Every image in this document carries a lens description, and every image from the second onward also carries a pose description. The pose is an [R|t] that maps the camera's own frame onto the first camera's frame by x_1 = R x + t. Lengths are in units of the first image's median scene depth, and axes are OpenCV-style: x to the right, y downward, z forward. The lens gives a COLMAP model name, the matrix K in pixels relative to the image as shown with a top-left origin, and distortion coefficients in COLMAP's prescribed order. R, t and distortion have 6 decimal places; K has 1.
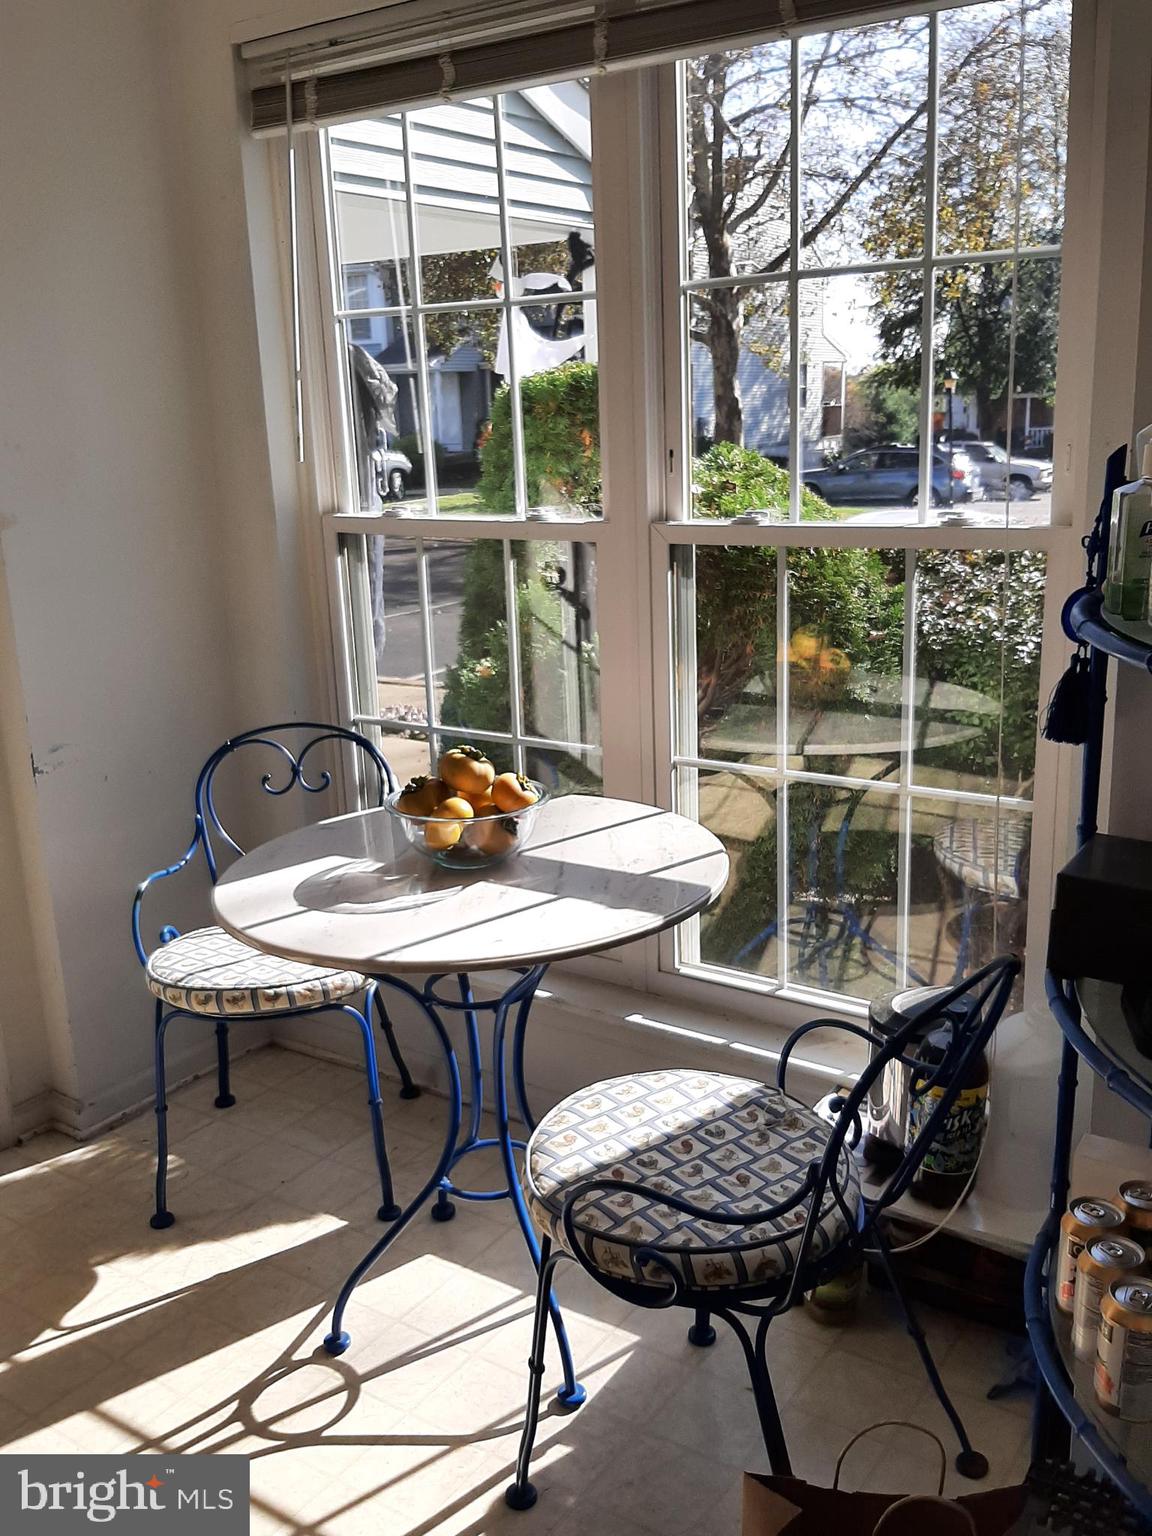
lens RADIAL K [[1389.4, 0, 569.3], [0, 1389.4, 774.7], [0, 0, 1]] dist [0.077555, -0.162562]
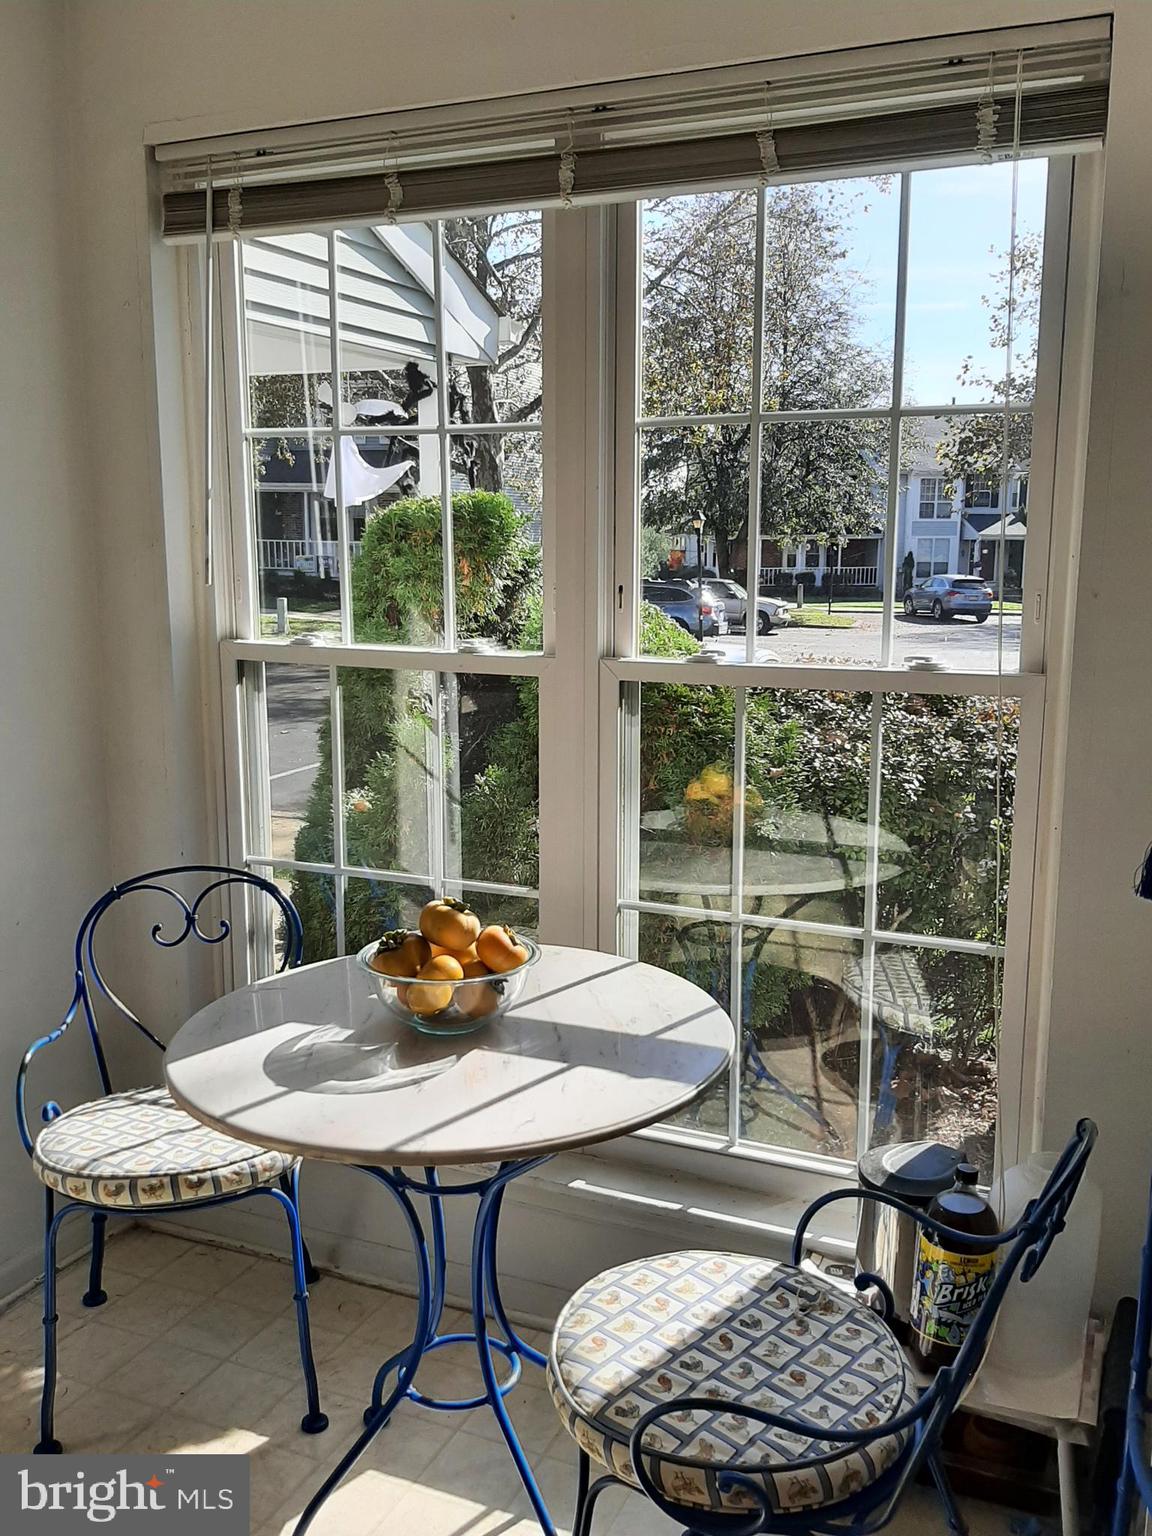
lens RADIAL K [[1389.4, 0, 577.0], [0, 1389.4, 778.1], [0, 0, 1]] dist [0.077555, -0.162562]
pose [[0.983386, 0.005384, 0.181446, -0.127546], [0.010017, 0.996427, -0.083857, -0.017341], [-0.181249, 0.084282, 0.979819, 0.064767]]
